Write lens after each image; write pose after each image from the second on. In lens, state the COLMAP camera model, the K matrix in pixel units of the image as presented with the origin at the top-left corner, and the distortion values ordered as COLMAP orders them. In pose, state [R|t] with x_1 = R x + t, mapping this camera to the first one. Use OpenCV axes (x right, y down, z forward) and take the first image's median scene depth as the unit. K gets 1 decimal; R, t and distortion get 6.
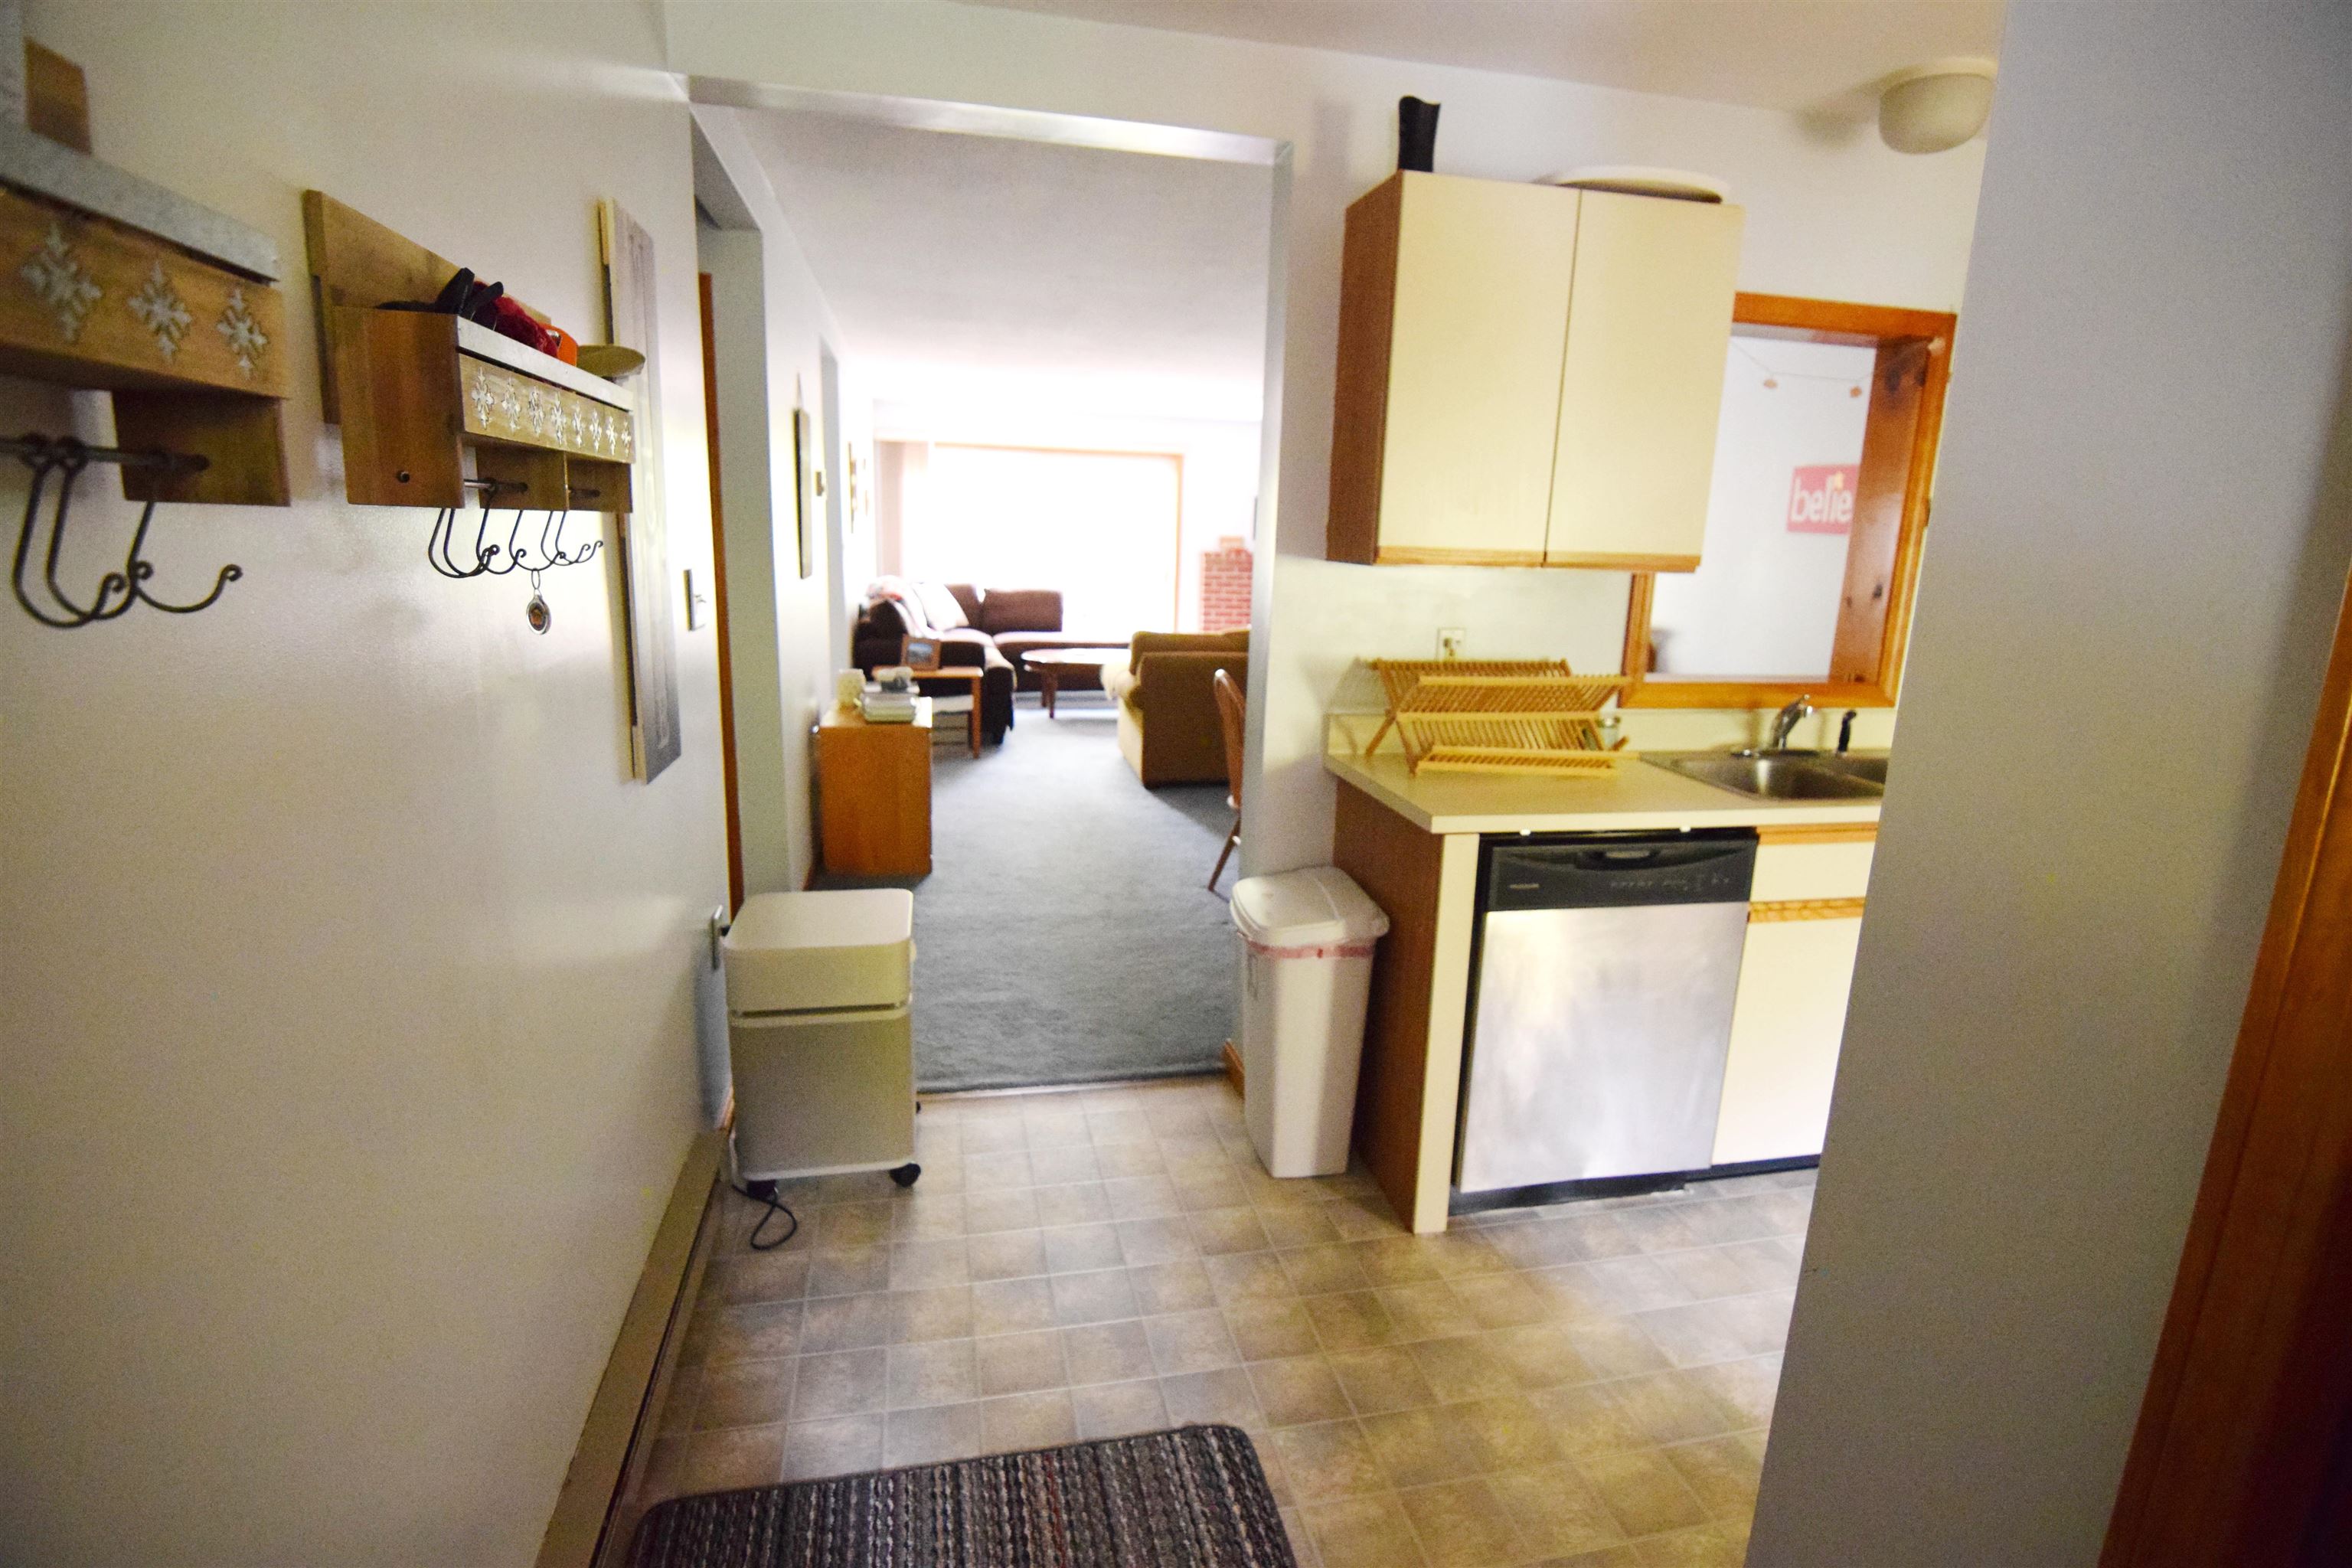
lens RADIAL K [[1127.3, 0, 1180.3], [0, 1127.3, 779.2], [0, 0, 1]] dist [-0.001263, -0.013596]
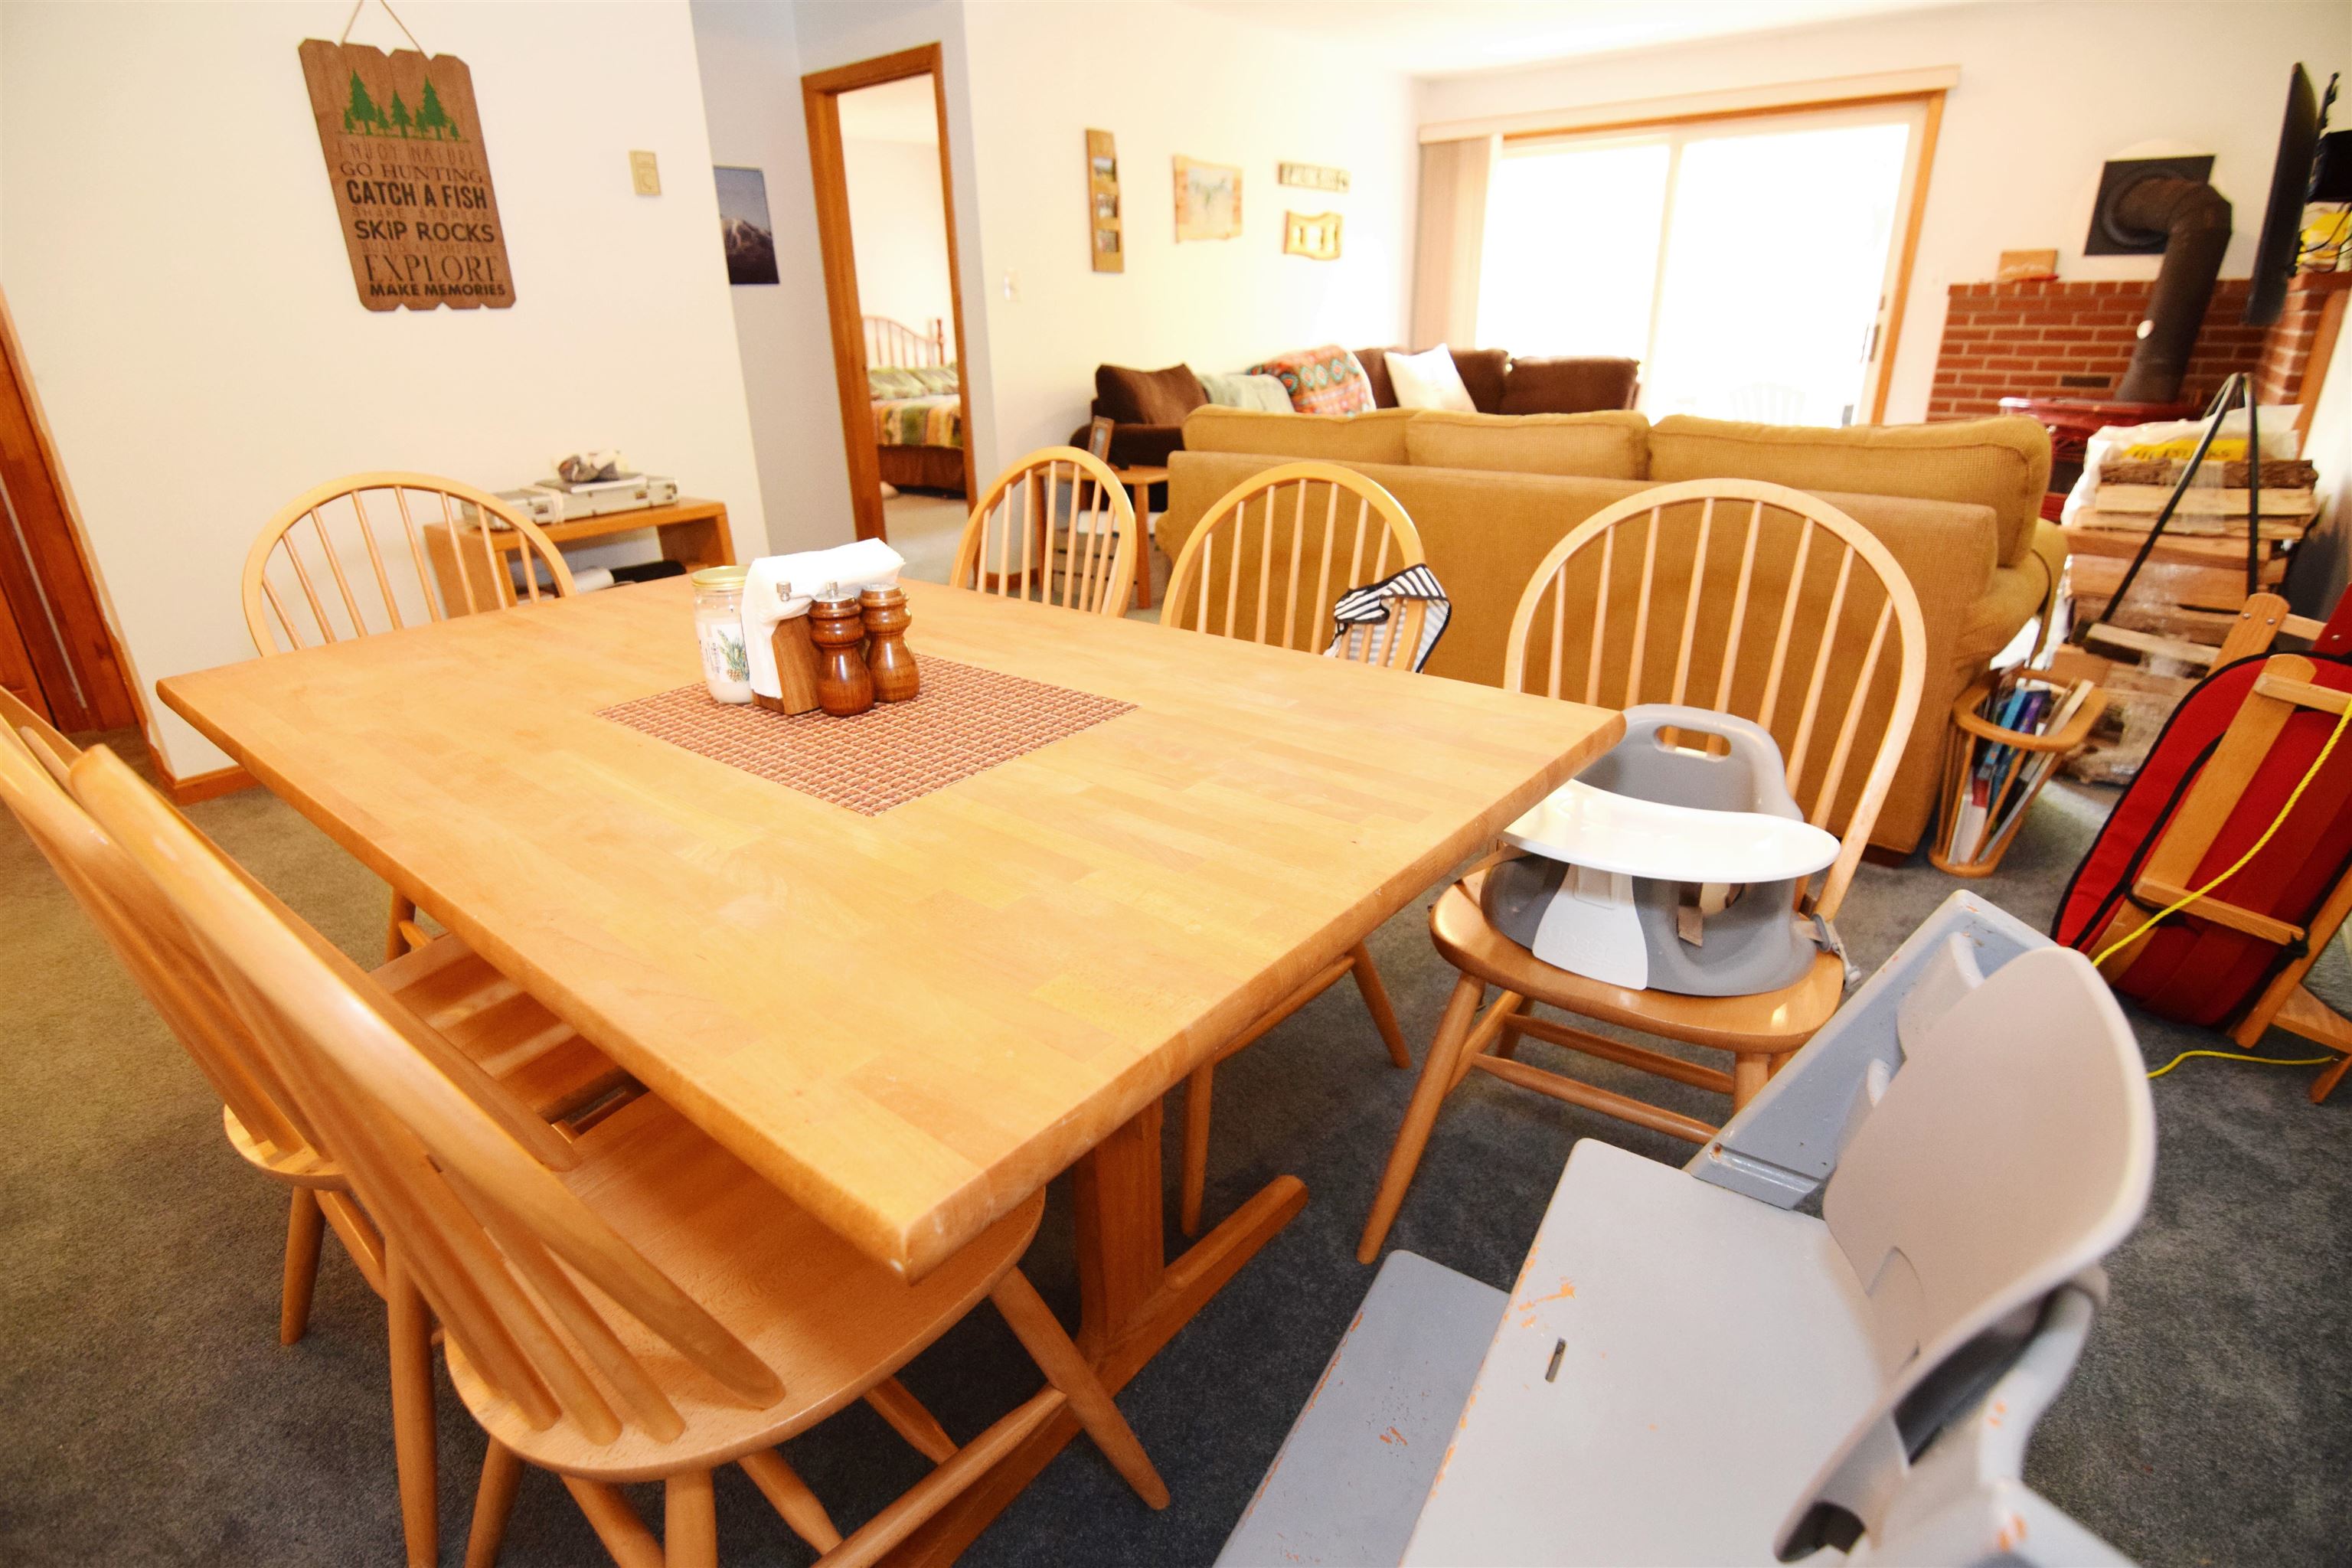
lens RADIAL K [[1135.5, 0, 1182.8], [0, 1135.5, 776.5], [0, 0, 1]] dist [-0.003330, -0.013846]
pose [[0.640011, 0.246088, -0.727892, 0.355338], [-0.128103, 0.968240, 0.214710, -0.071051], [0.757612, -0.044171, 0.651209, 0.580940]]
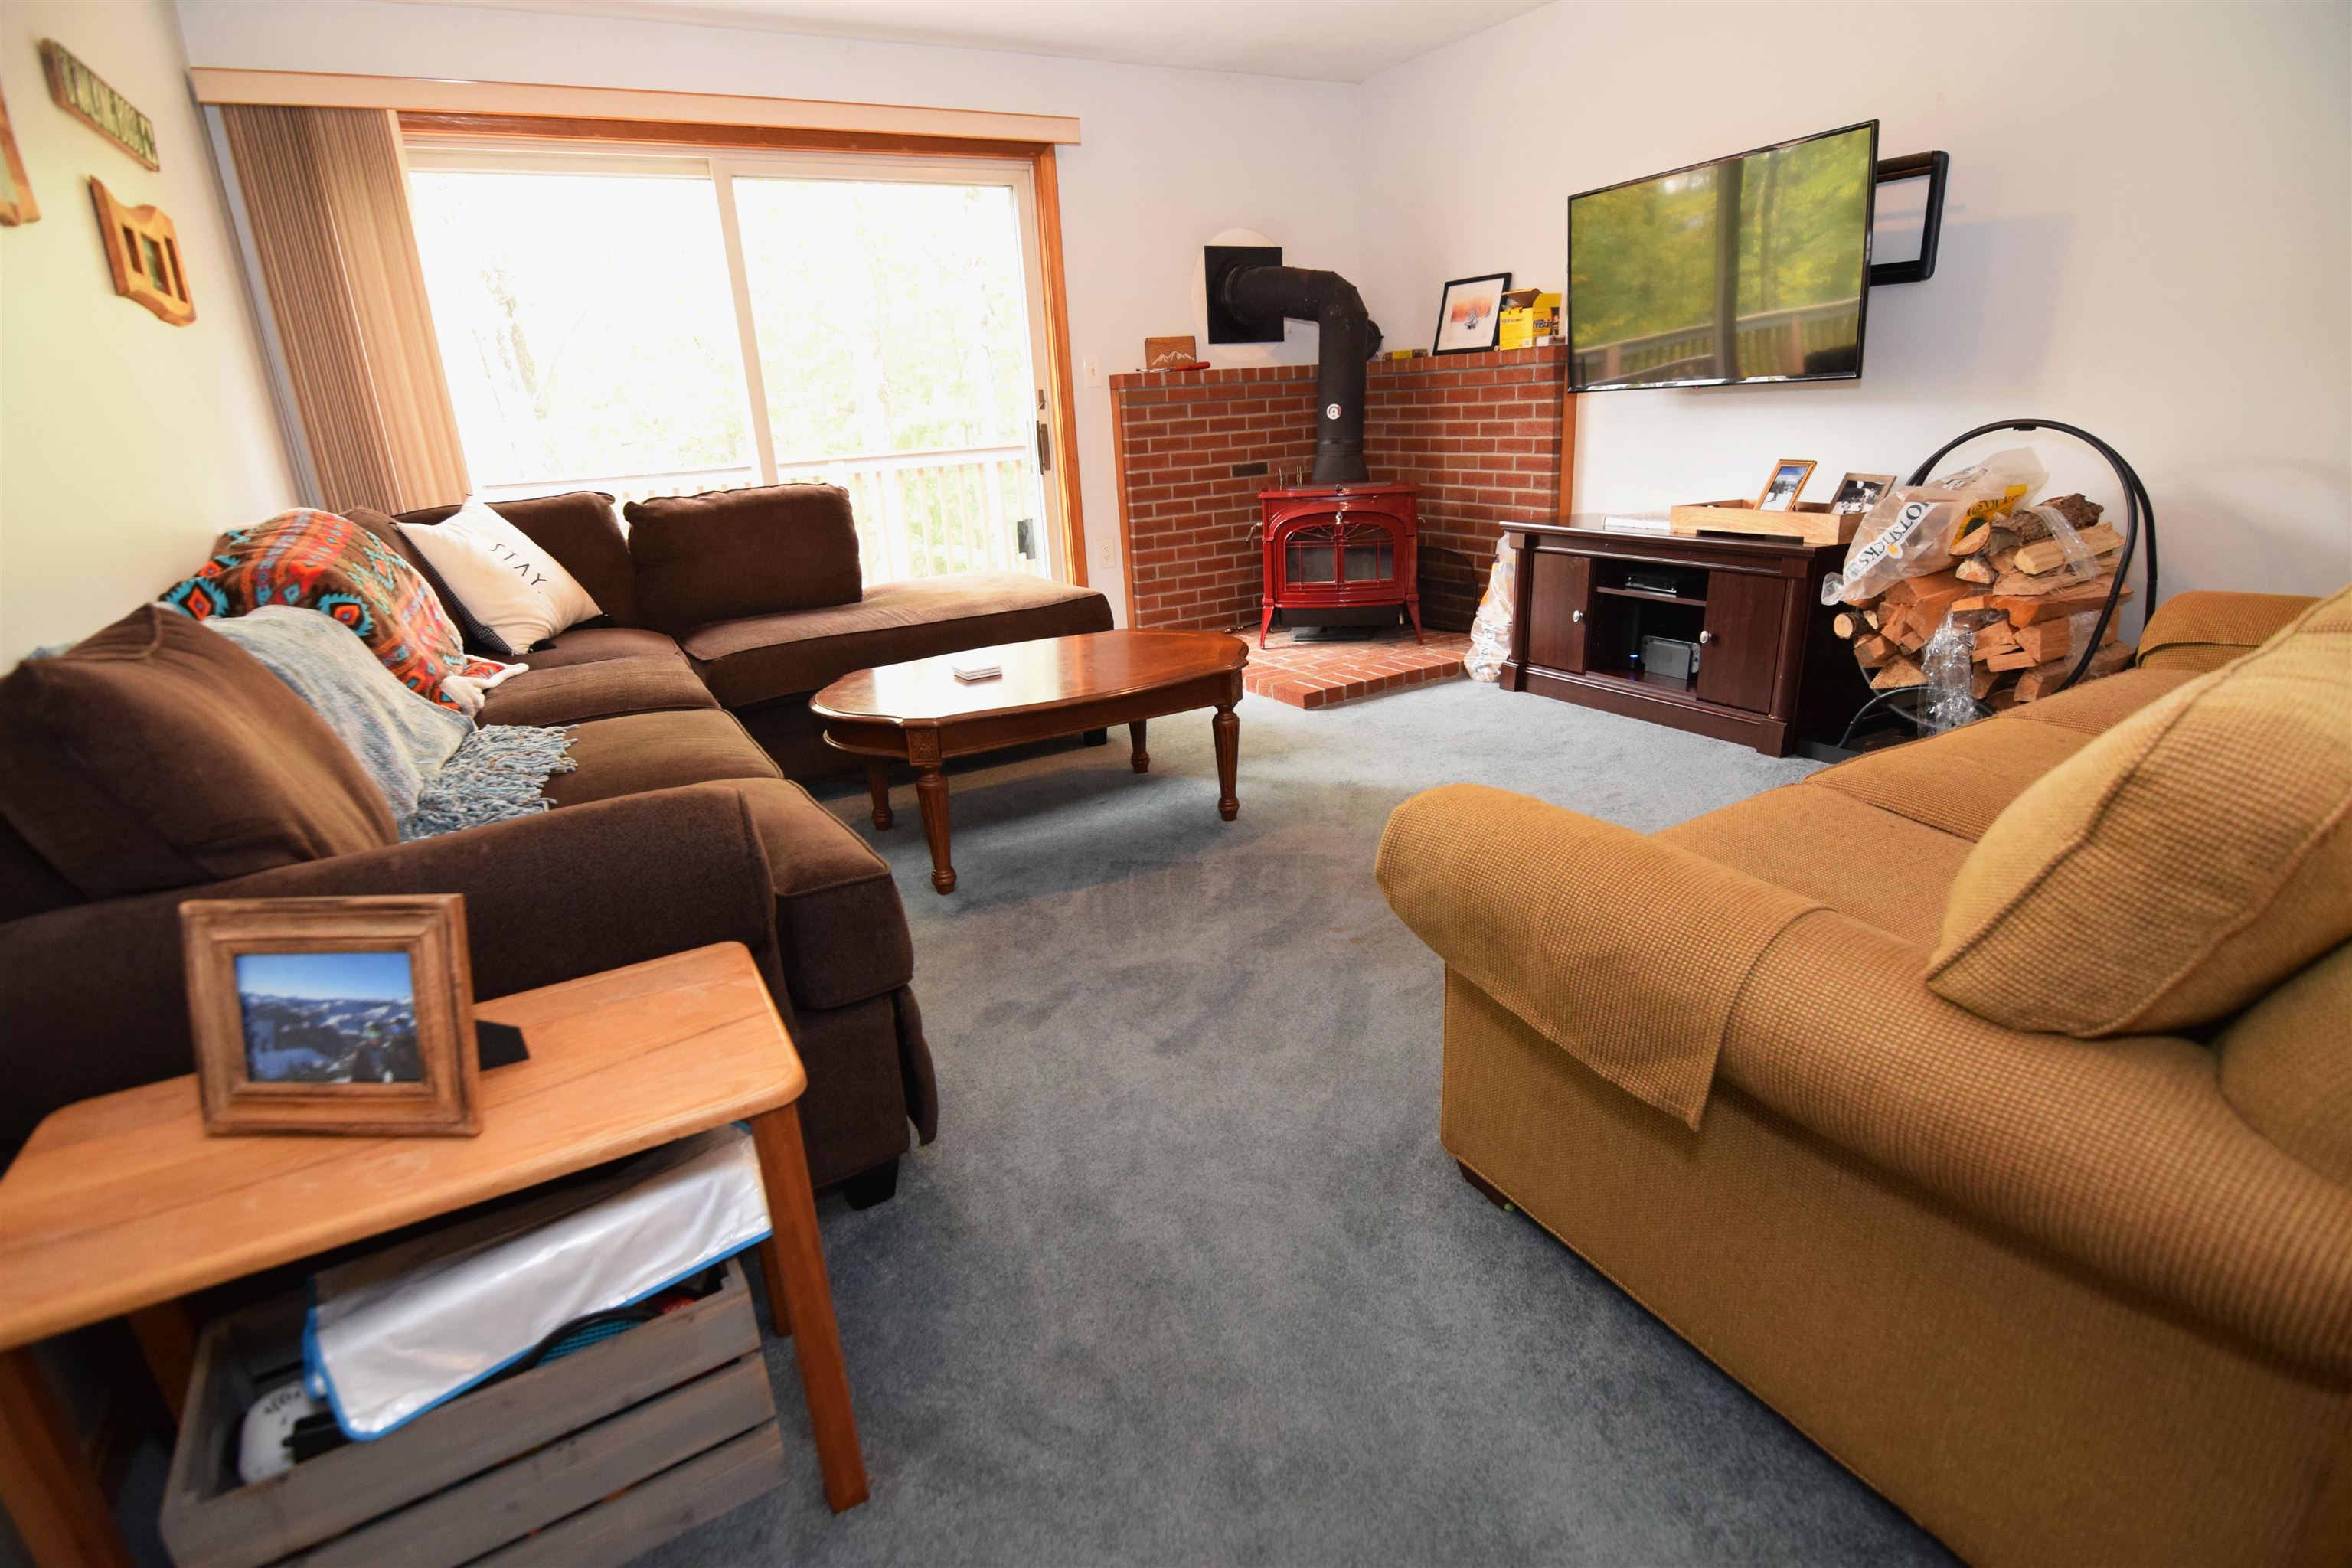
lens RADIAL K [[1135.5, 0, 1182.8], [0, 1135.5, 776.5], [0, 0, 1]] dist [-0.003330, -0.013846]
pose [[0.950062, -0.172849, 0.259817, -0.160496], [0.146075, 0.982067, 0.119193, -0.143910], [-0.275760, -0.075288, 0.958273, 0.837208]]
